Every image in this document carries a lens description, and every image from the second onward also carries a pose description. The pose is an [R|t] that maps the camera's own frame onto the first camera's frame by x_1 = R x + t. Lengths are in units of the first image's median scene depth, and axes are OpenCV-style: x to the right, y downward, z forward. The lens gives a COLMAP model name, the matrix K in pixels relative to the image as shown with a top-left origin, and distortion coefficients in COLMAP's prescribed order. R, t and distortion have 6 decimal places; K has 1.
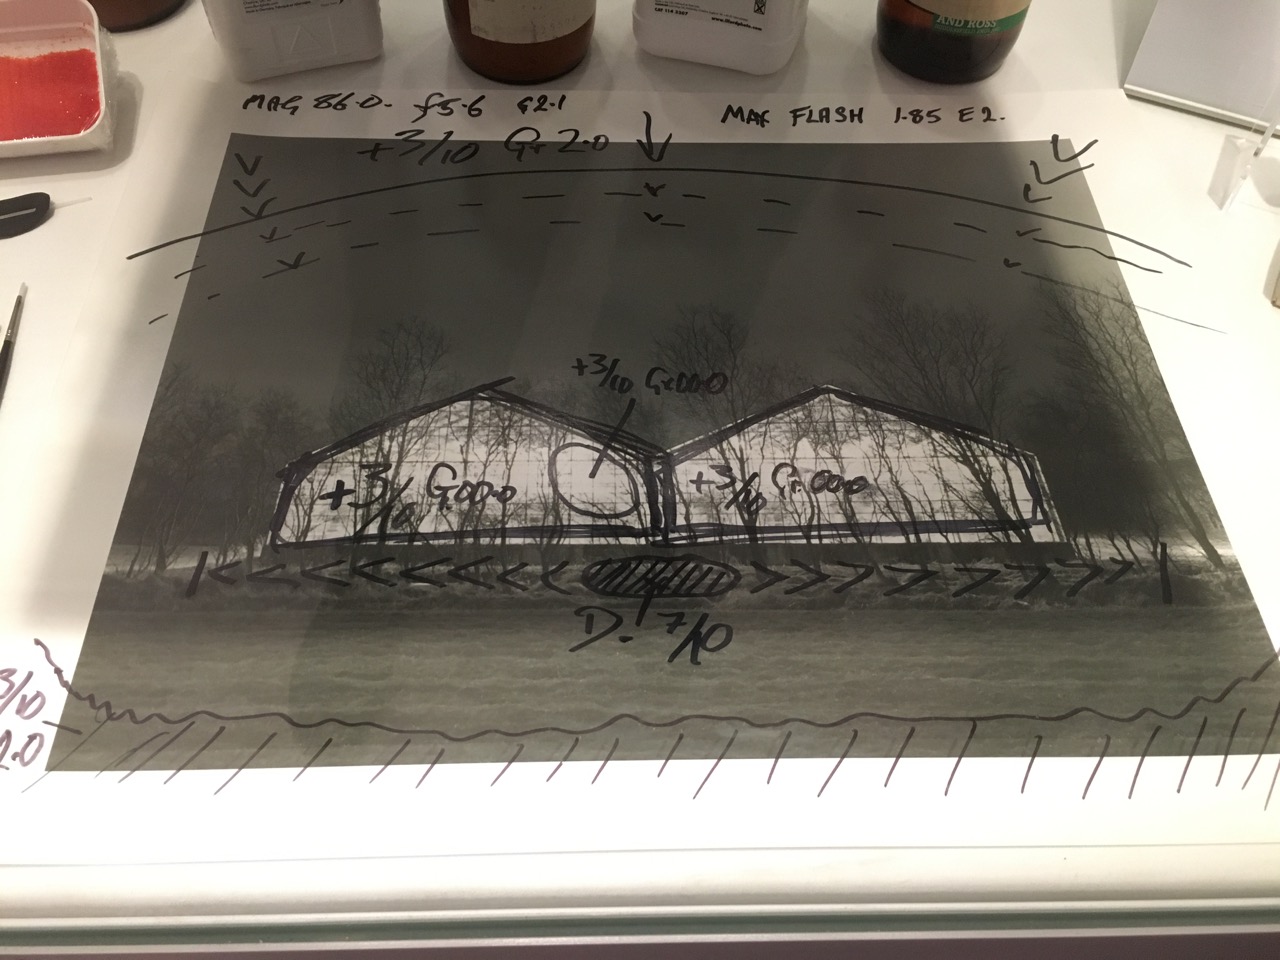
lens RADIAL K [[1085.0, 0, 640.0], [0, 1085.0, 480.0], [0, 0, 1]] dist [0.079475, -0.115556]
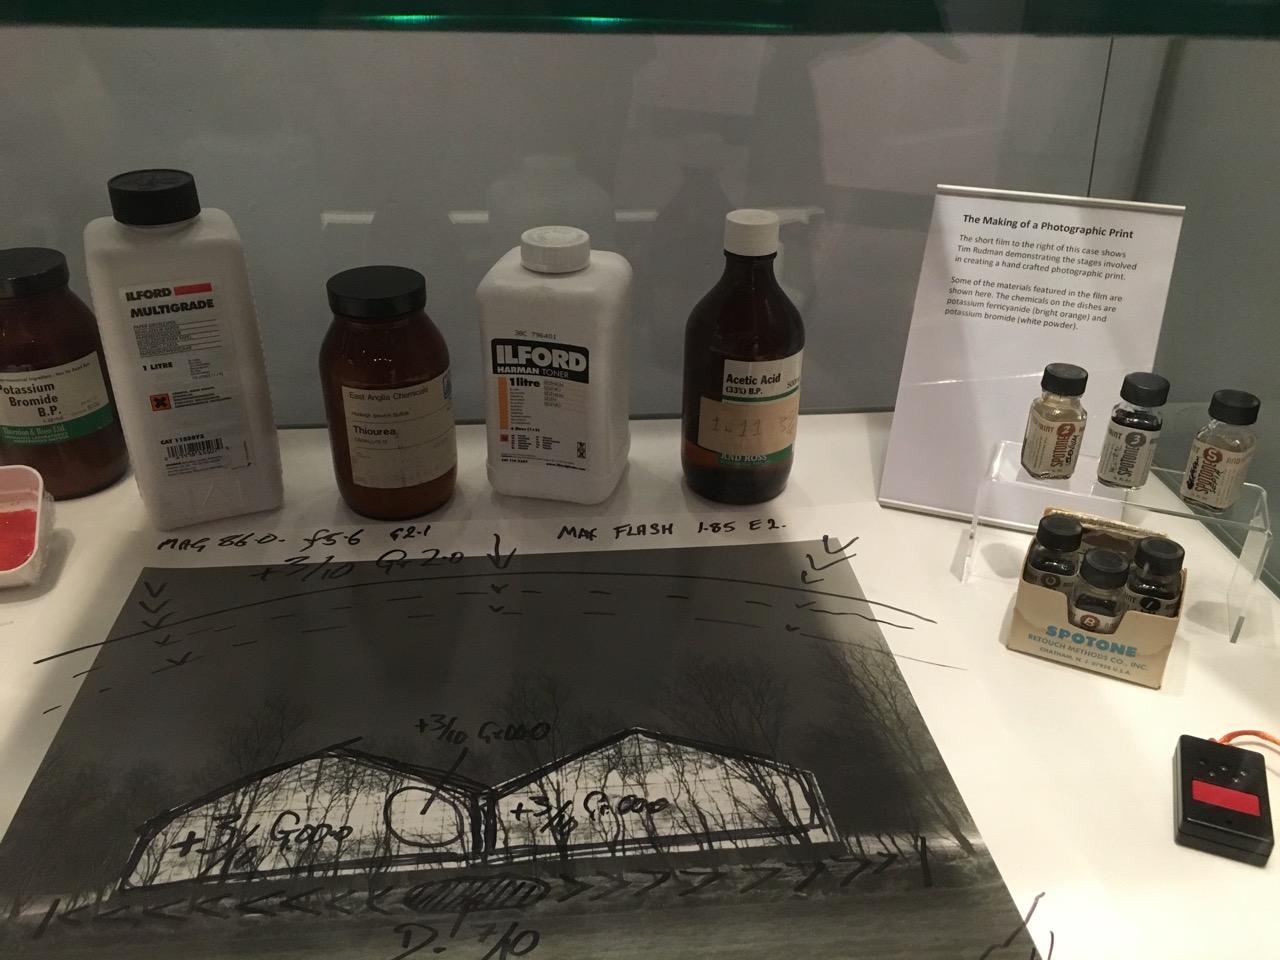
lens RADIAL K [[1085.0, 0, 640.0], [0, 1085.0, 480.0], [0, 0, 1]] dist [0.079475, -0.115556]
pose [[0.997272, -0.047404, 0.056572, 0.129251], [0.067026, 0.902606, -0.425218, 0.178177], [-0.030905, 0.427850, 0.903321, -0.172278]]
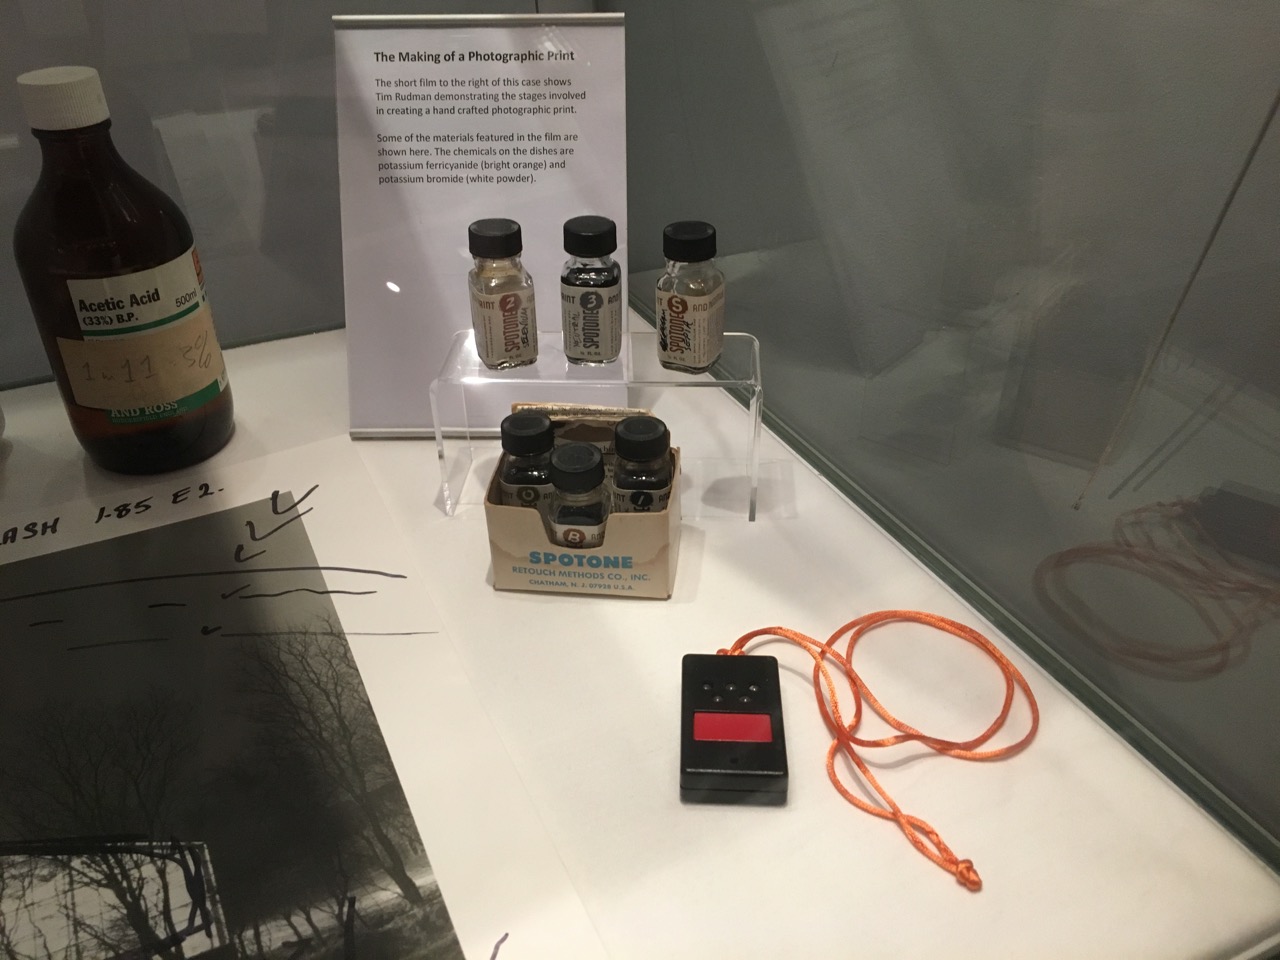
lens RADIAL K [[1085.0, 0, 640.0], [0, 1085.0, 480.0], [0, 0, 1]] dist [0.079475, -0.115556]
pose [[0.912366, -0.250251, 0.323979, 0.461471], [0.352153, 0.883322, -0.309403, 0.105223], [-0.208749, 0.396379, 0.894040, 0.103942]]
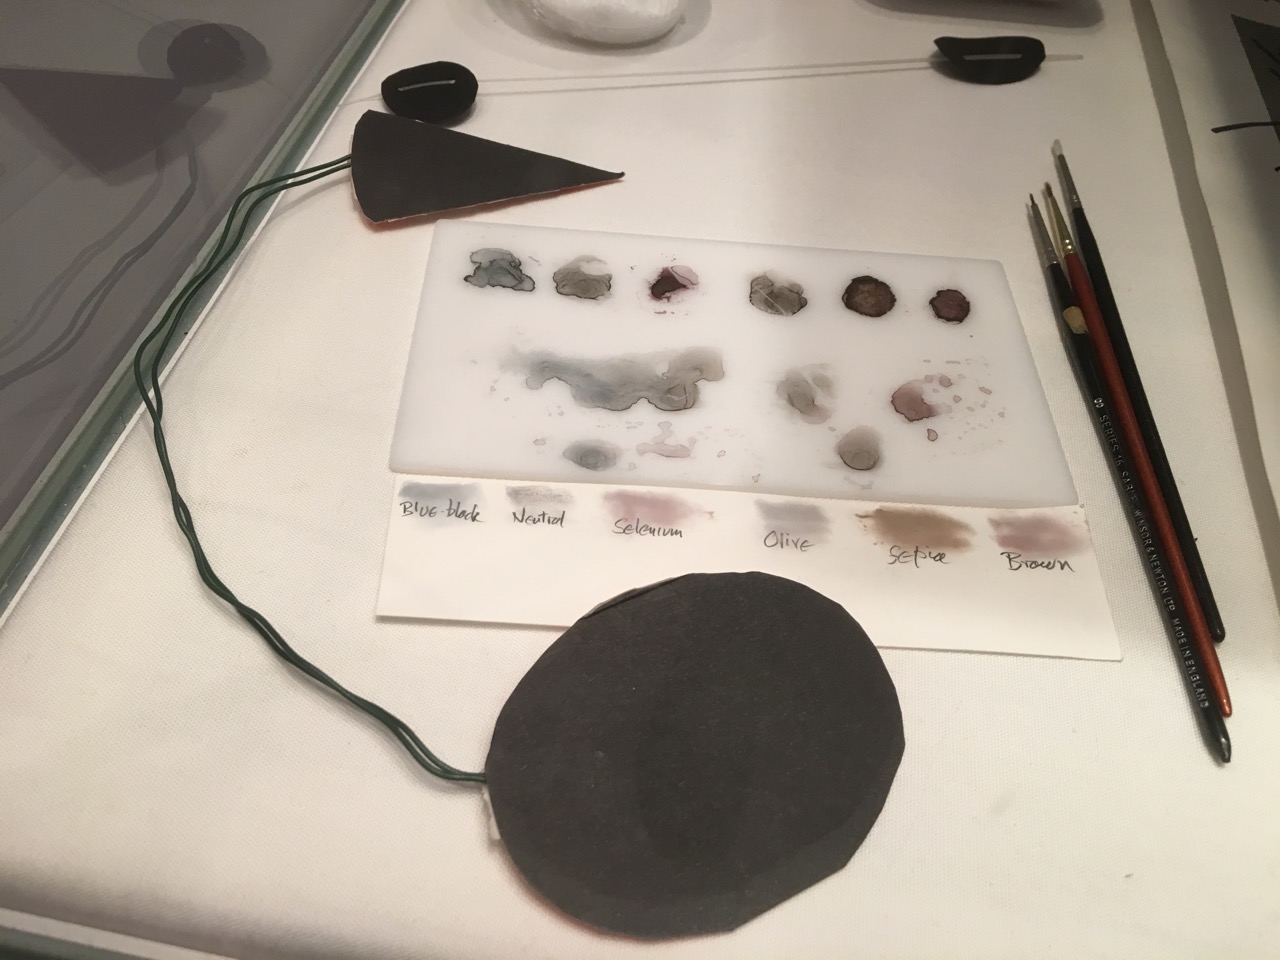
lens RADIAL K [[1085.0, 0, 640.0], [0, 1085.0, 480.0], [0, 0, 1]] dist [0.079475, -0.115556]
pose [[0.979056, 0.188067, -0.077976, -0.790880], [-0.194752, 0.976764, -0.089463, 0.150953], [0.059339, 0.102776, 0.992933, 0.363104]]
